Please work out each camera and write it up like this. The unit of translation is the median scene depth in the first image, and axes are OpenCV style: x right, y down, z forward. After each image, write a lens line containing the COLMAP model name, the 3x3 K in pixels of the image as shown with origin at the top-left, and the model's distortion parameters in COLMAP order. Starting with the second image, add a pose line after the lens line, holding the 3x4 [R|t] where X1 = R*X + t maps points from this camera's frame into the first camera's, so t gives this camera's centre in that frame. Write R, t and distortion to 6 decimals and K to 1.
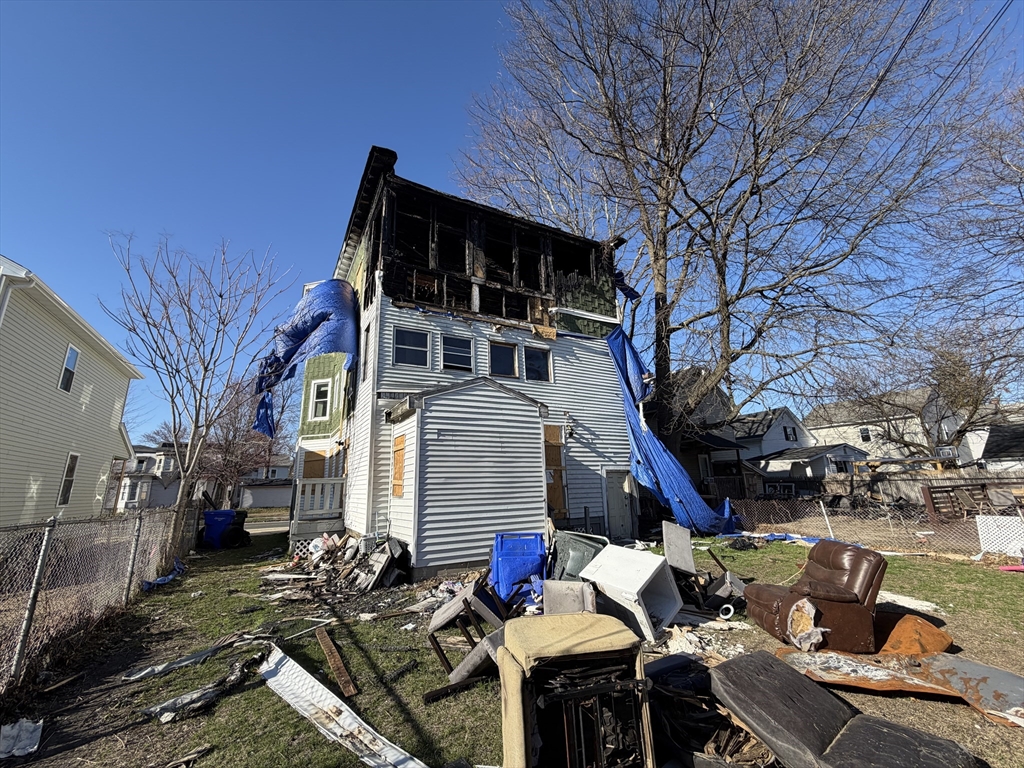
lens RADIAL K [[407.0, 0, 512.0], [0, 407.0, 384.0], [0, 0, 1]] dist [-0.000229, 0.000062]
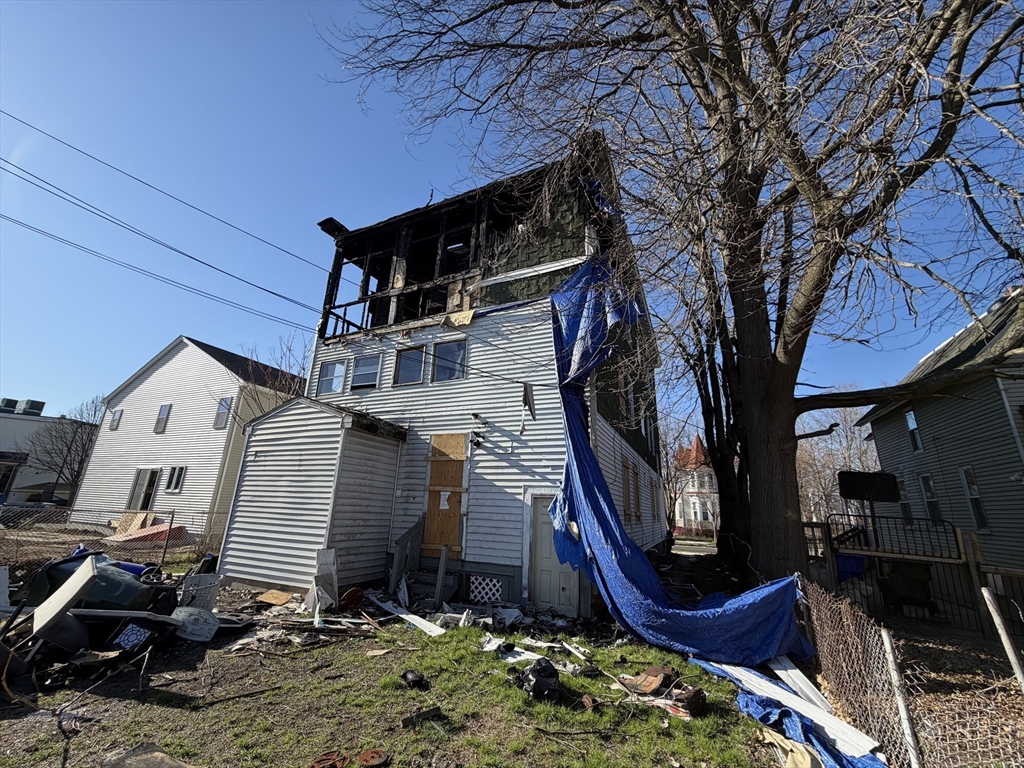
lens RADIAL K [[407.0, 0, 512.0], [0, 407.0, 384.0], [0, 0, 1]] dist [-0.000229, 0.000062]
pose [[0.589256, -0.190867, -0.785078, 0.778354], [0.149577, 0.980669, -0.126152, 0.120550], [0.793980, -0.043094, 0.606415, 0.611427]]
